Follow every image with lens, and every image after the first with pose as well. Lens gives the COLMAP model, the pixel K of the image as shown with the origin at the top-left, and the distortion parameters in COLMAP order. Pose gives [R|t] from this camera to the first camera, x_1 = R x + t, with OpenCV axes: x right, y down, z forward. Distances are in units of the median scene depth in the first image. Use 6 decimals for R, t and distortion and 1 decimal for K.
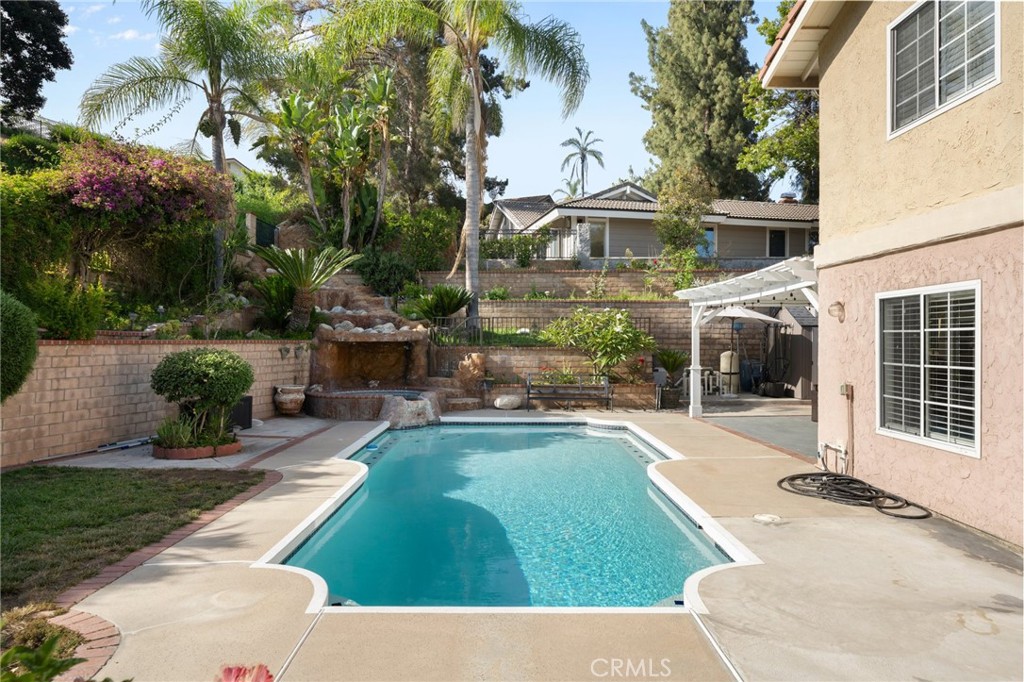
lens RADIAL K [[639.9, 0, 513.4], [0, 639.9, 341.2], [0, 0, 1]] dist [0.002045, 0.000502]
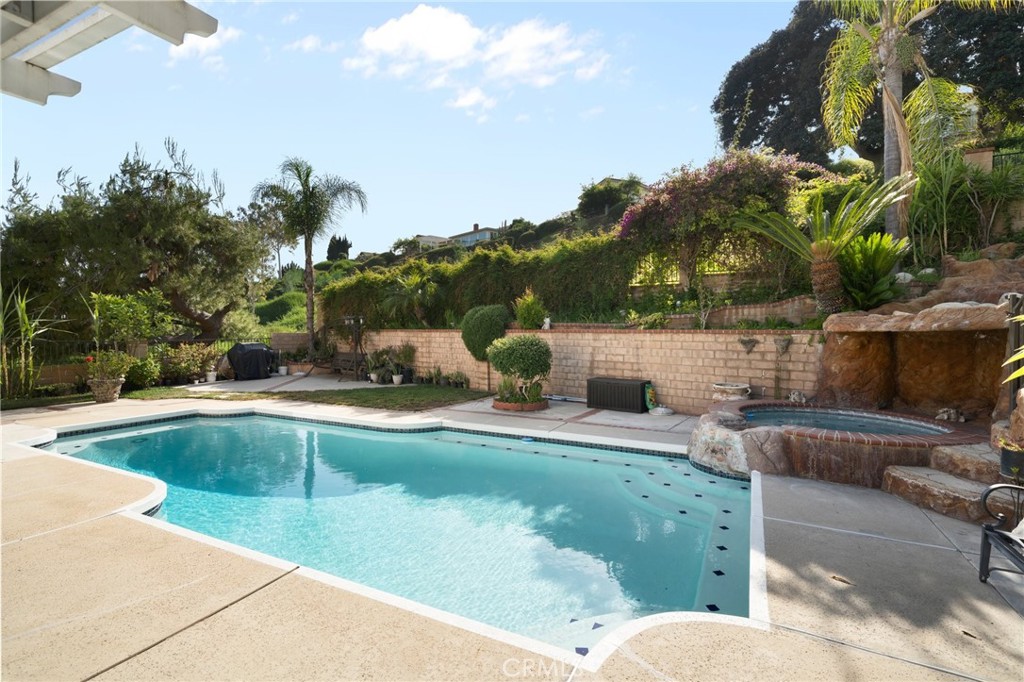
lens RADIAL K [[477.3, 0, 511.1], [0, 477.3, 341.5], [0, 0, 1]] dist [0.002756, -0.000519]
pose [[-0.438778, 0.022991, -0.898302, 0.287934], [-0.001286, 0.999656, 0.026213, -0.002371], [0.898595, 0.012657, -0.438597, 0.847739]]
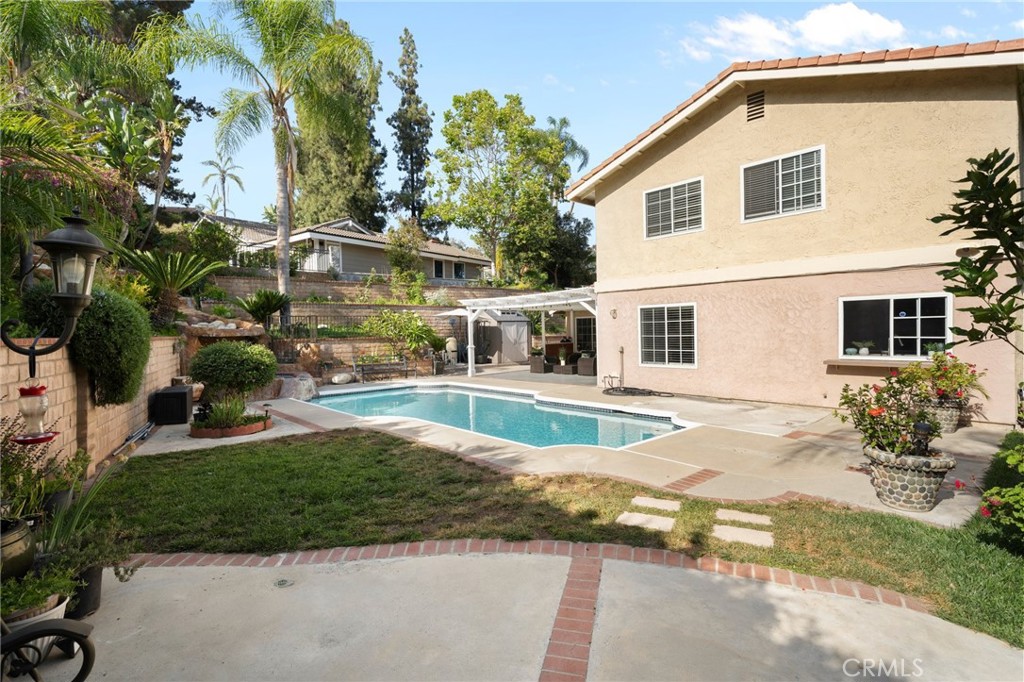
lens RADIAL K [[477.3, 0, 509.4], [0, 477.3, 342.9], [0, 0, 1]] dist [0.002756, -0.000519]
pose [[0.753159, -0.034965, 0.656908, -0.391746], [0.023024, 0.999376, 0.026796, 0.000774], [-0.657435, -0.005057, 0.753494, 0.003535]]
